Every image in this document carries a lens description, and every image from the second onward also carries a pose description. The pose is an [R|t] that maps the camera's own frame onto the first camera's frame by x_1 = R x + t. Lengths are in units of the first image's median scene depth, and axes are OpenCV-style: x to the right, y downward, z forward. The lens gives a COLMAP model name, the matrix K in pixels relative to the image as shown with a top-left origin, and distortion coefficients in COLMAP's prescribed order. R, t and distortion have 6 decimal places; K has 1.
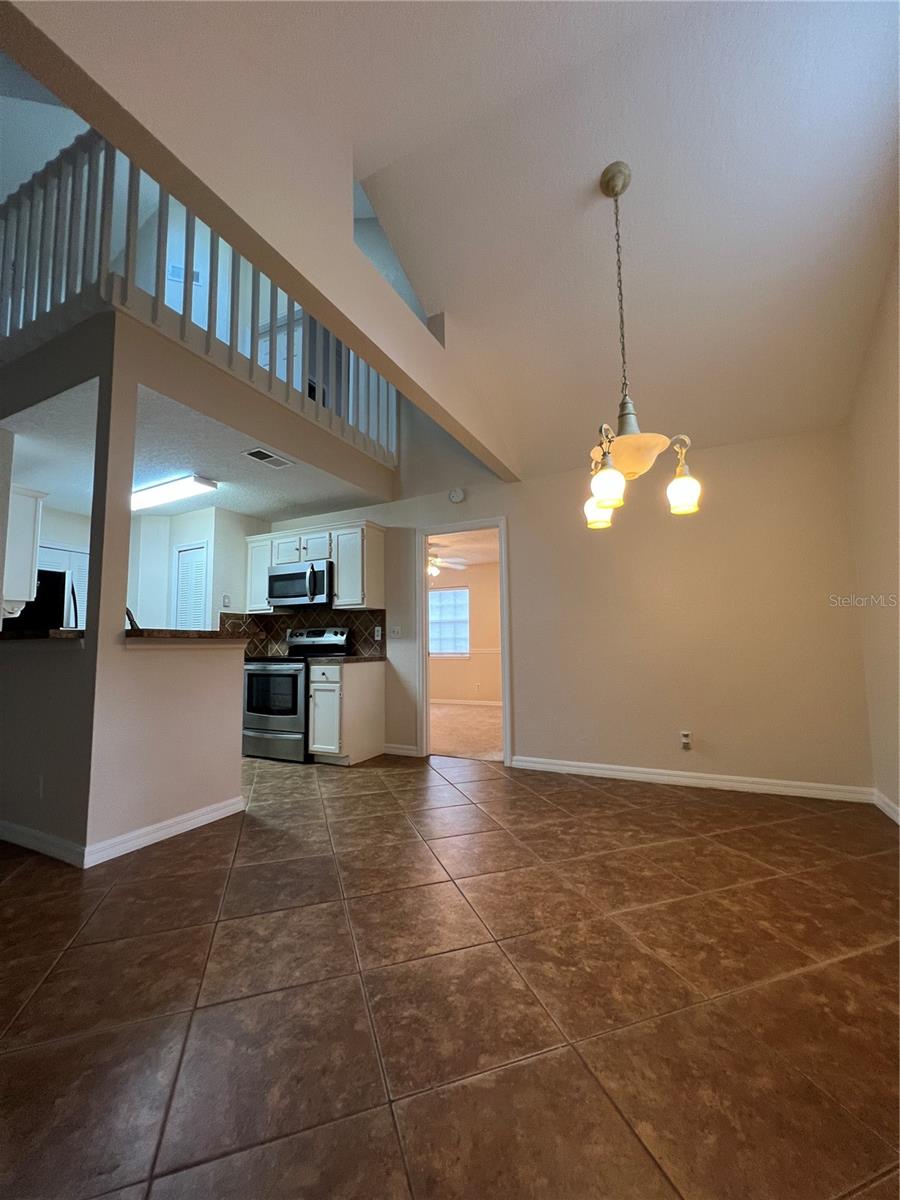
lens RADIAL K [[481.6, 0, 453.8], [0, 481.6, 600.4], [0, 0, 1]] dist [-0.001883, 0.000653]
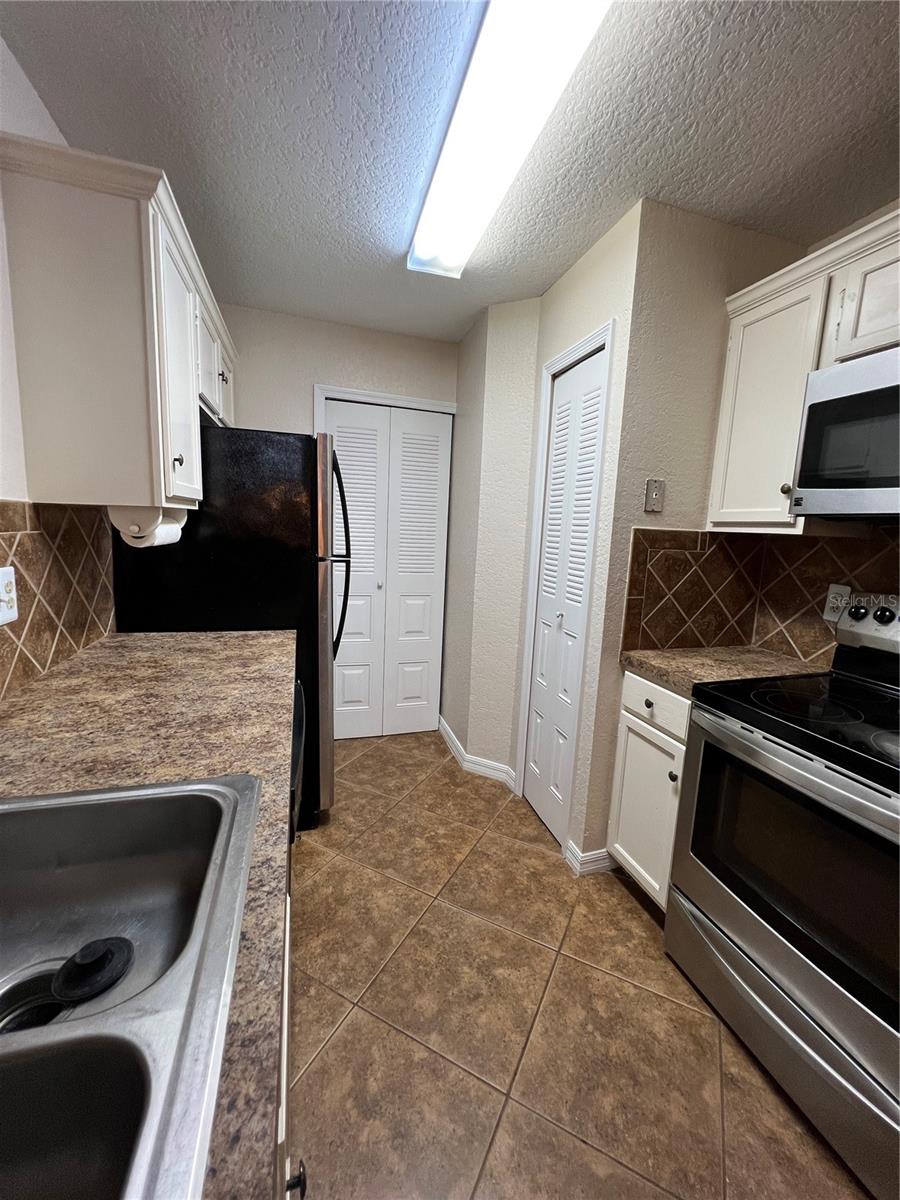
lens RADIAL K [[481.6, 0, 453.8], [0, 481.6, 600.4], [0, 0, 1]] dist [-0.001883, 0.000653]
pose [[0.688254, 0.150899, -0.709603, -0.548193], [0.016228, 0.974681, 0.223008, -0.010354], [0.725288, -0.165002, 0.668380, 1.134601]]
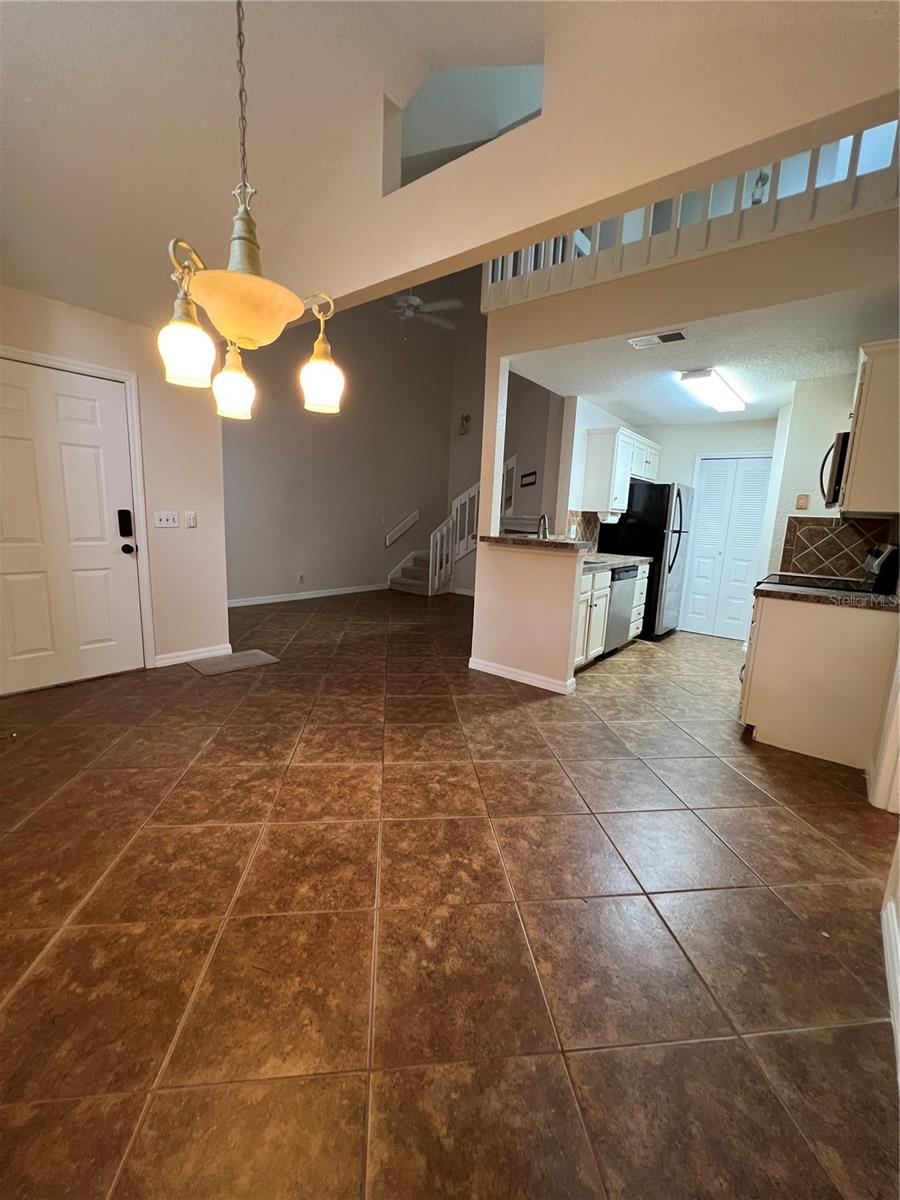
lens RADIAL K [[481.6, 0, 453.8], [0, 481.6, 600.4], [0, 0, 1]] dist [-0.001883, 0.000653]
pose [[-0.205670, 0.172438, -0.963310, 0.771730], [0.051064, 0.984904, 0.165401, 0.001334], [0.977288, -0.015173, -0.211370, 1.071219]]
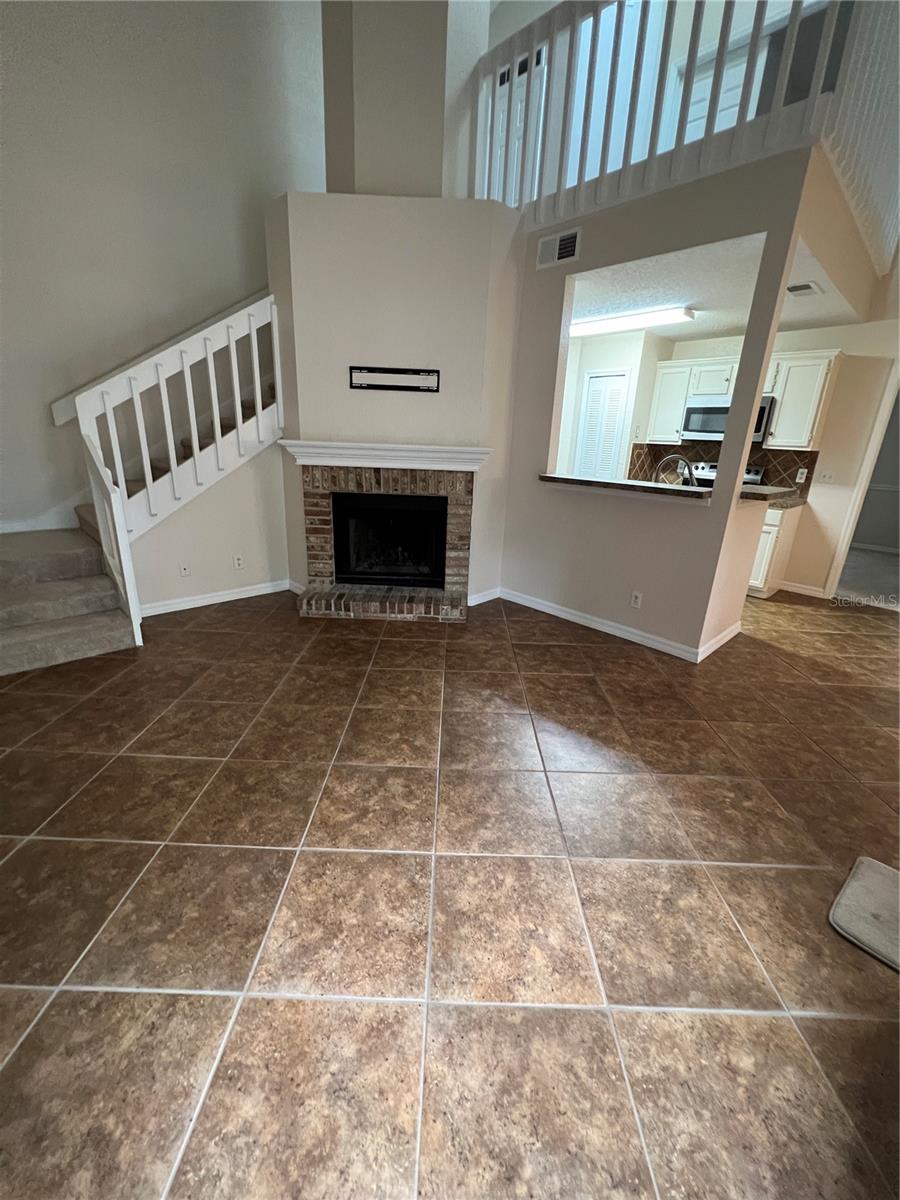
lens RADIAL K [[481.6, 0, 453.8], [0, 481.6, 600.4], [0, 0, 1]] dist [-0.001883, 0.000653]
pose [[0.941570, 0.156642, -0.298175, -0.847667], [-0.022079, 0.912076, 0.409427, -0.149106], [0.336092, -0.378921, 0.862242, -0.332015]]
